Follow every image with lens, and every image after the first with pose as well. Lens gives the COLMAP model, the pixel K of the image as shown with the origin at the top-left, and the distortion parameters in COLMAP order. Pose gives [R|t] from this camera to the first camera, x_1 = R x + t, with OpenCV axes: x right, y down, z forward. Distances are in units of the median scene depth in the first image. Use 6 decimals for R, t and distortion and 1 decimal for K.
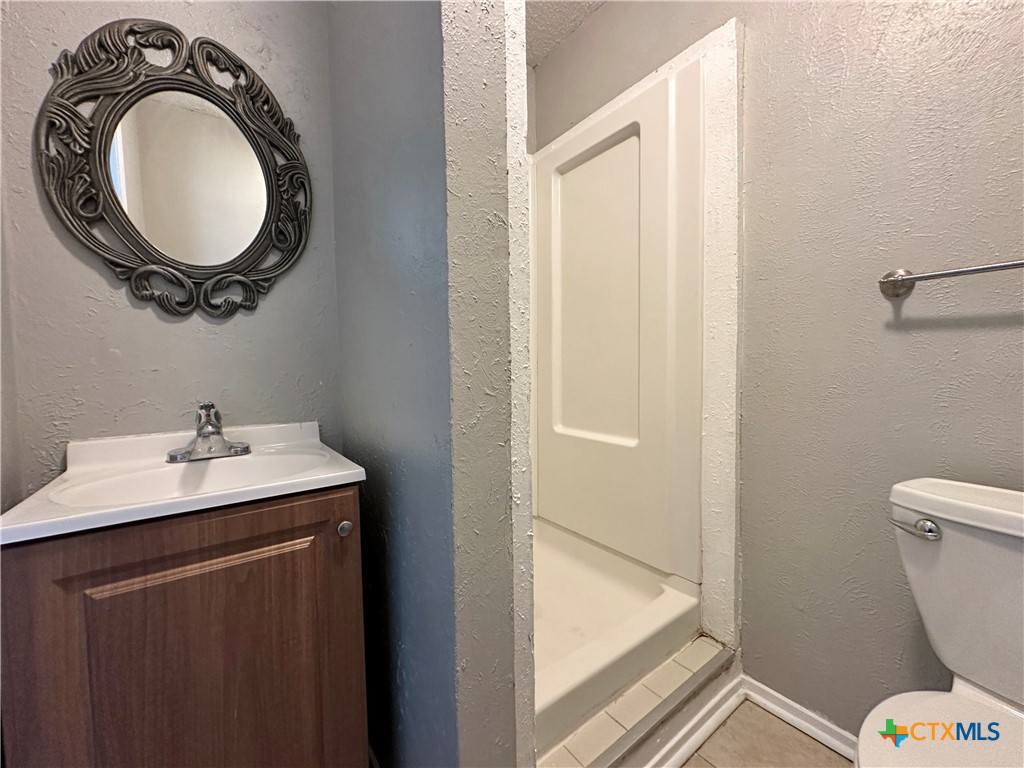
lens RADIAL K [[417.8, 0, 512.8], [0, 417.8, 378.8], [0, 0, 1]] dist [-0.001135, -0.000021]
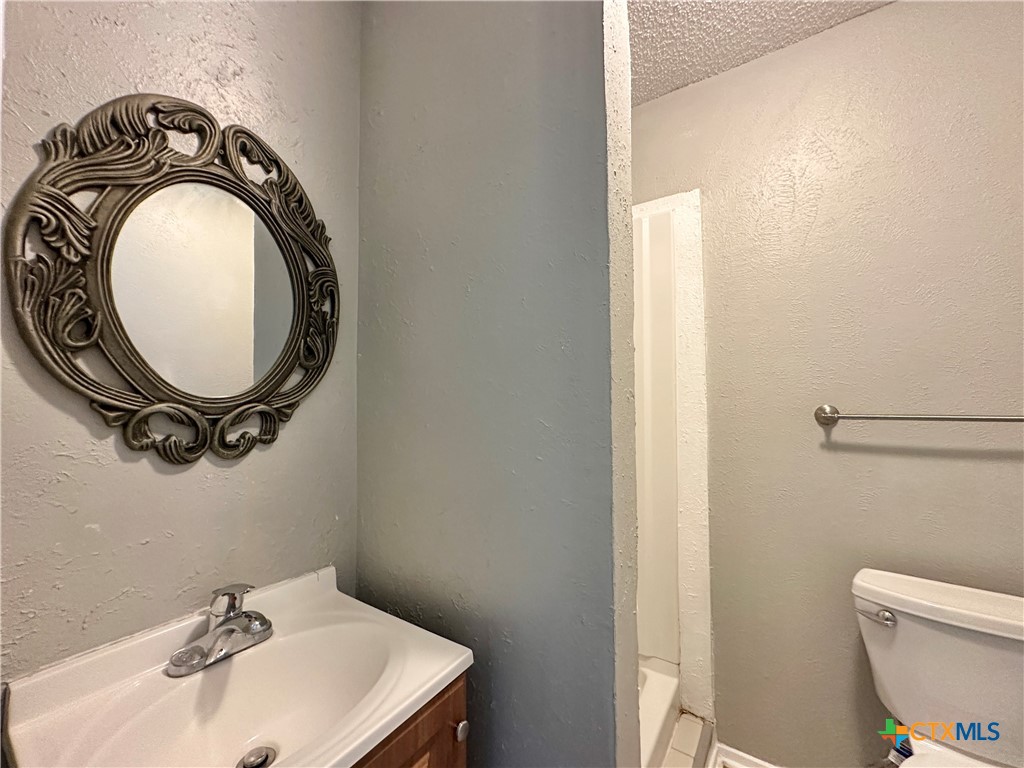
lens RADIAL K [[414.3, 0, 514.7], [0, 414.3, 375.9], [0, 0, 1]] dist [0.000095, 0.000133]
pose [[0.942729, 0.027002, 0.332465, -0.505114], [0.001129, 0.996454, -0.084131, -0.257565], [-0.333557, 0.079688, 0.939356, 0.074127]]
